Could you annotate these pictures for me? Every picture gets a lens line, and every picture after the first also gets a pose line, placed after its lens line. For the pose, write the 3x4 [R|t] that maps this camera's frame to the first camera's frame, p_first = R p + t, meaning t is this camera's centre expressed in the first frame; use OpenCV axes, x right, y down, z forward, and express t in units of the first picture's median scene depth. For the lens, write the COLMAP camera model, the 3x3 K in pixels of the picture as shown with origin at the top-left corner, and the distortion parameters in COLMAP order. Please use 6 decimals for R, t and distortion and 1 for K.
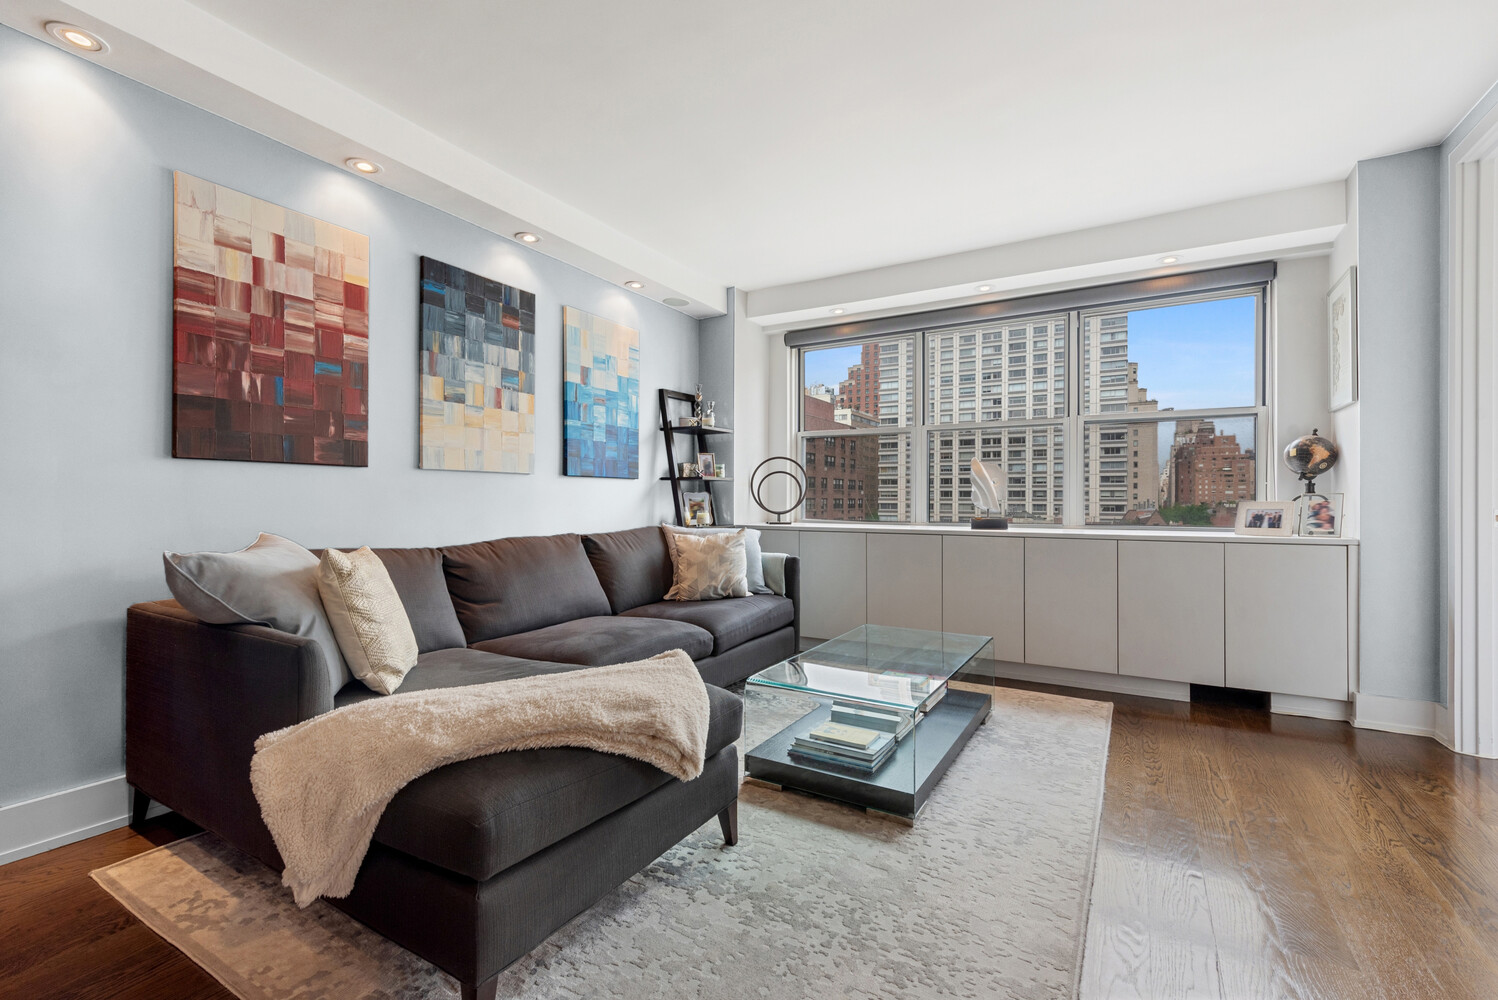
lens RADIAL K [[657.4, 0, 747.6], [0, 657.4, 496.5], [0, 0, 1]] dist [0.001177, -0.000030]
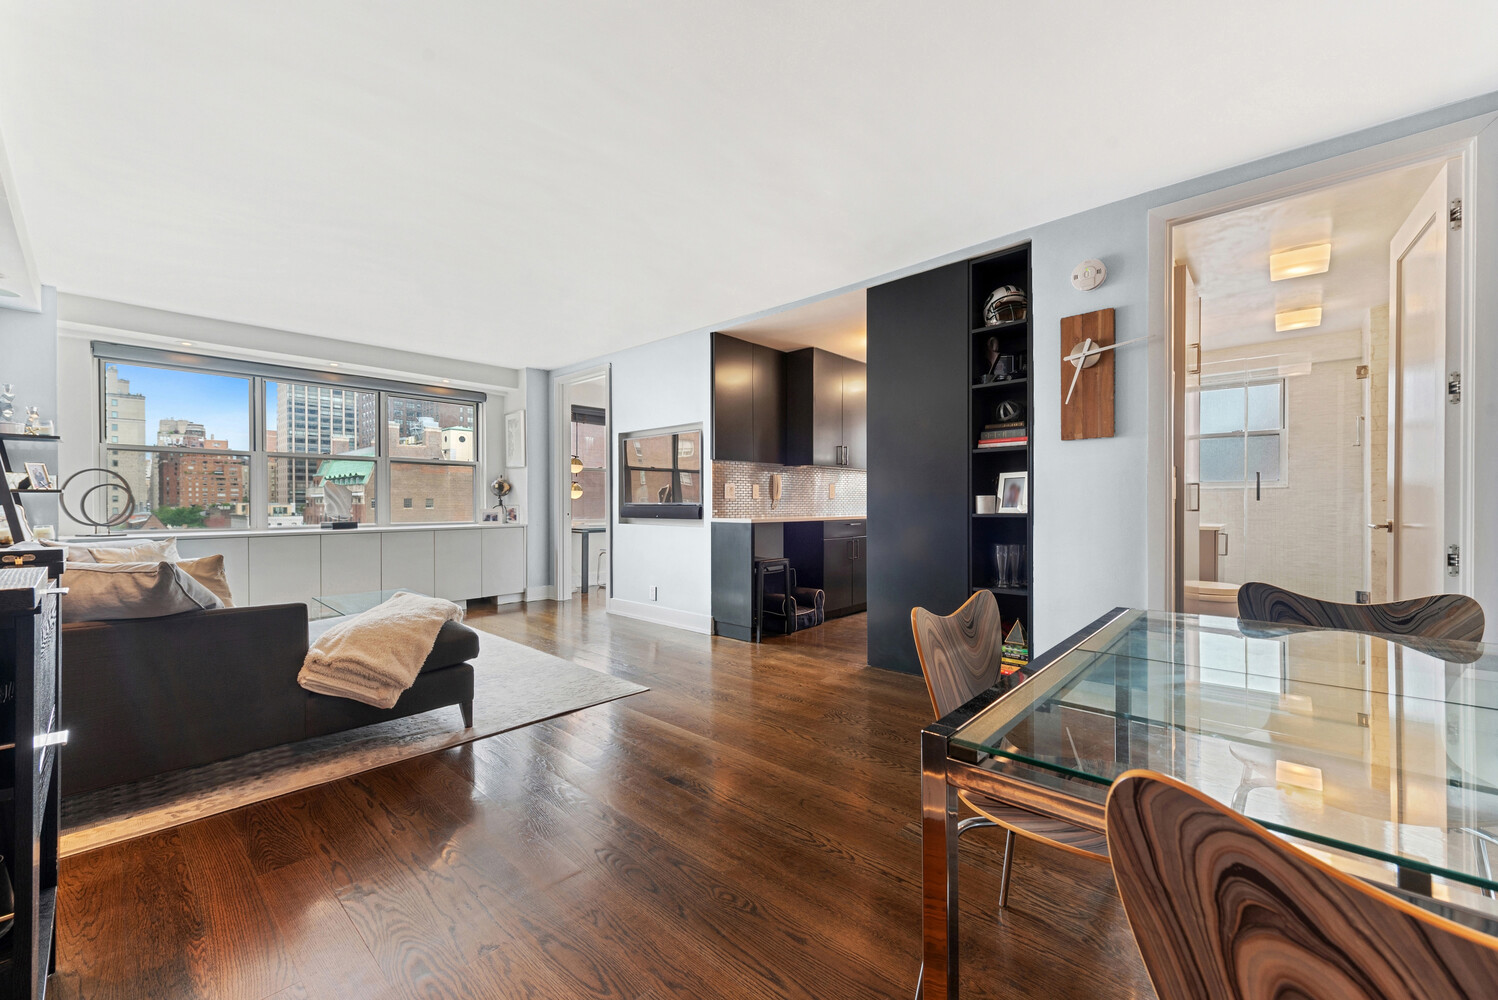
lens RADIAL K [[591.2, 0, 748.3], [0, 591.2, 501.2], [0, 0, 1]] dist [-0.000765, -0.000005]
pose [[0.200954, 0.000273, 0.979601, -0.954215], [-0.003652, 0.999993, 0.000470, -0.021668], [-0.979594, -0.003672, 0.200954, -0.213694]]
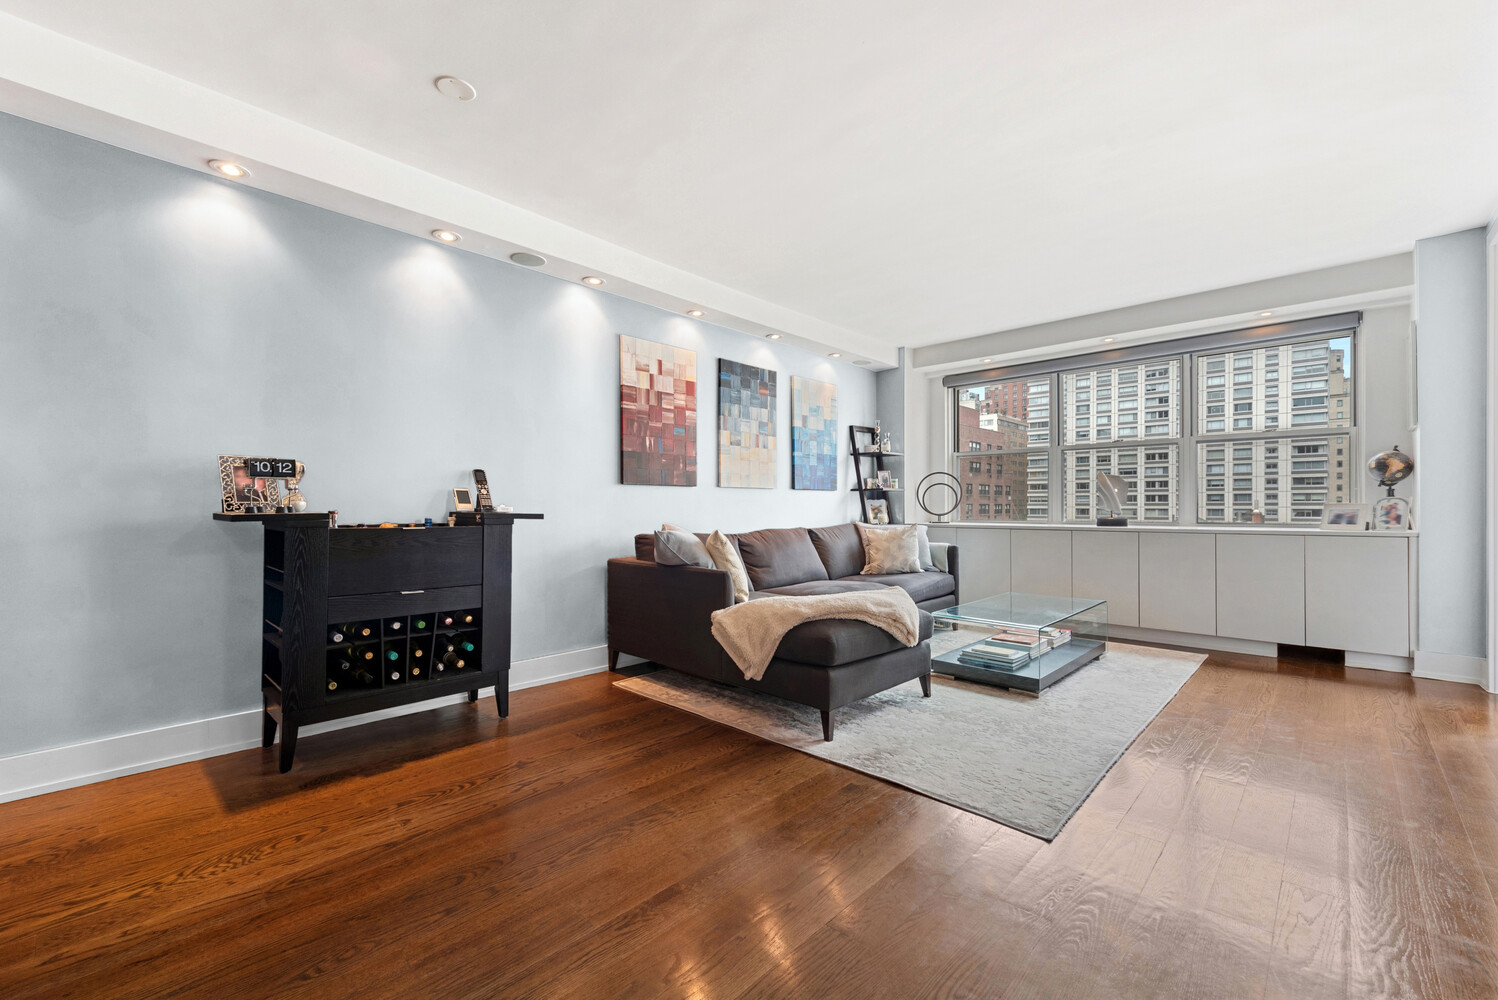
lens RADIAL K [[620.2, 0, 739.6], [0, 620.2, 505.1], [0, 0, 1]] dist [0.002563, -0.000081]
pose [[0.971729, -0.005465, -0.236038, -0.073867], [0.006194, 0.999978, 0.002345, 0.000115], [0.236020, -0.003740, 0.971741, -0.466795]]
